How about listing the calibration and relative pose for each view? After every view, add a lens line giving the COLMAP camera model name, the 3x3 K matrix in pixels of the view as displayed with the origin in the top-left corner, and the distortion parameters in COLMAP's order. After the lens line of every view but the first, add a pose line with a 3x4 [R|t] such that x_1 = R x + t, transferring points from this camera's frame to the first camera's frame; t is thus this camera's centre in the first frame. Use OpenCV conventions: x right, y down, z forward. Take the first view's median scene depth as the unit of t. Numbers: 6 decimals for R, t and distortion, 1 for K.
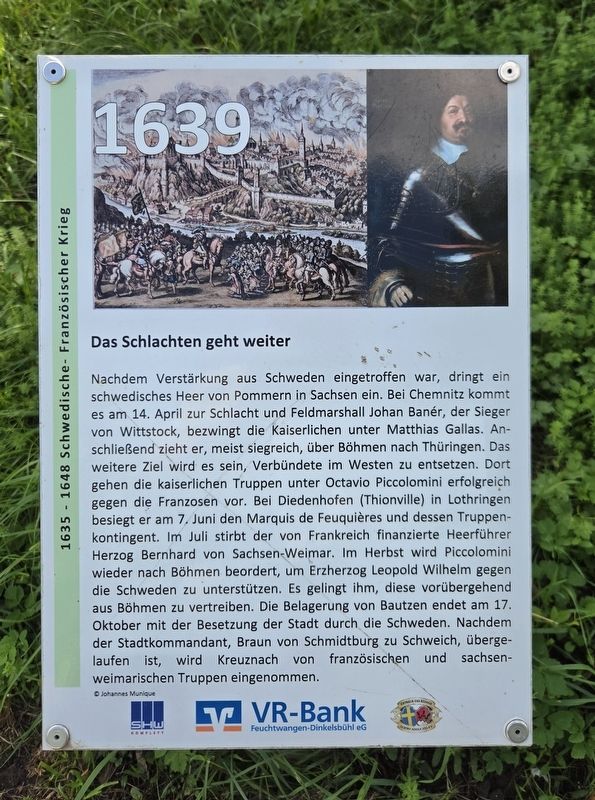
lens RADIAL K [[541.0, 0, 299.3], [0, 541.0, 400.3], [0, 0, 1]] dist [0.019768, -0.000558]
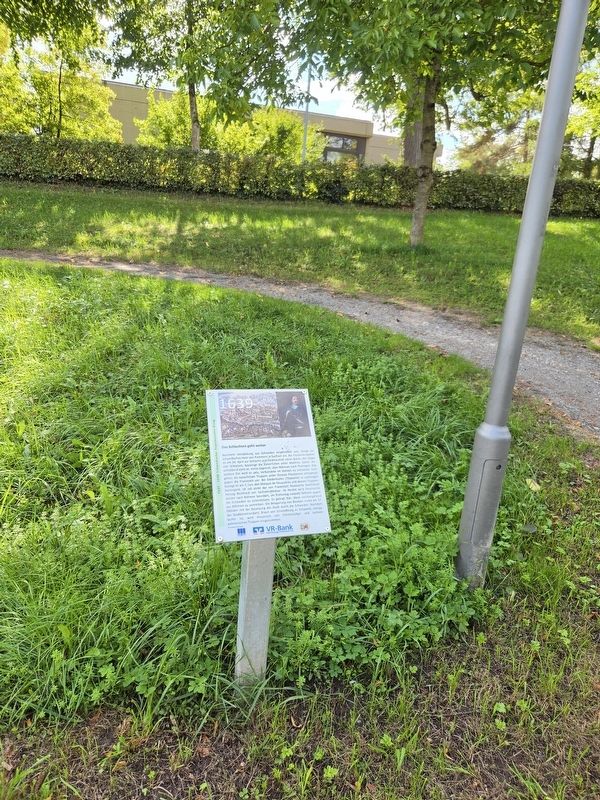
lens RADIAL K [[541.0, 0, 300.2], [0, 541.0, 399.9], [0, 0, 1]] dist [0.019768, -0.000558]
pose [[0.961780, -0.013117, 0.273509, -0.958948], [0.135035, 0.891668, -0.432080, 1.520145], [-0.238212, 0.452500, 0.859360, -3.070071]]
